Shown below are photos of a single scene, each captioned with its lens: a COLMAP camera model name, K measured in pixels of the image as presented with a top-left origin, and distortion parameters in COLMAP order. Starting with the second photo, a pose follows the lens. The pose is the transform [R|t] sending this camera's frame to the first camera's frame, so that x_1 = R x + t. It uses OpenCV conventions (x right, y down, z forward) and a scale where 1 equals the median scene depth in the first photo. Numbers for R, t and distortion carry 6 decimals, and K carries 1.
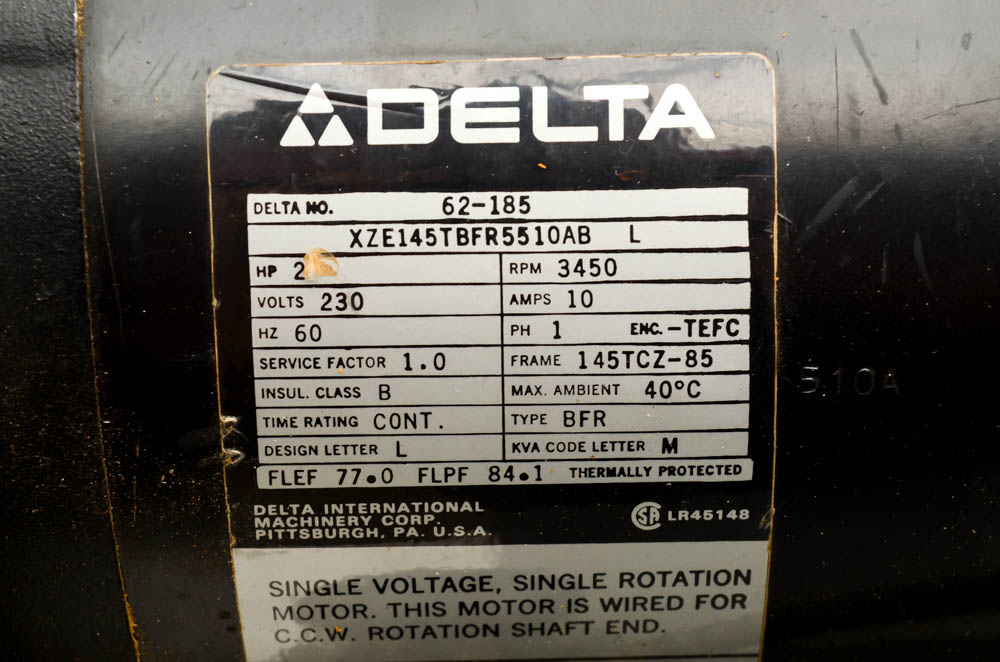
lens RADIAL K [[2224.5, 0, 500.0], [0, 2224.5, 331.0], [0, 0, 1]] dist [0.037448, 0.123090]
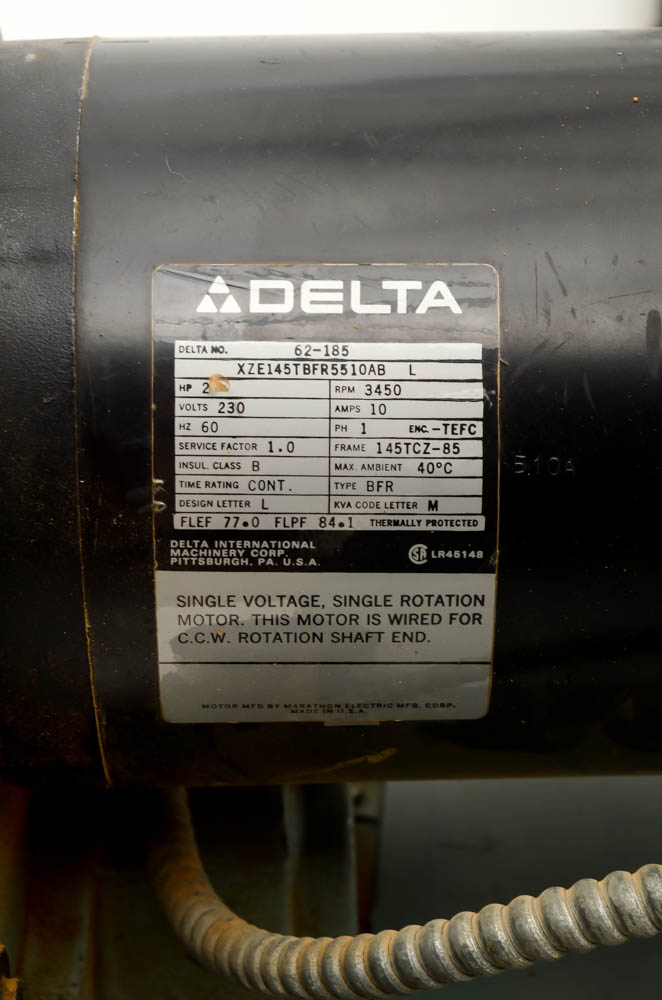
lens RADIAL K [[2224.5, 0, 331.0], [0, 2224.5, 500.0], [0, 0, 1]] dist [0.037448, 0.123090]
pose [[0.999720, 0.020602, 0.011661, -0.015811], [-0.018390, 0.986042, -0.165475, 0.316542], [-0.014908, 0.165215, 0.986145, -0.581446]]
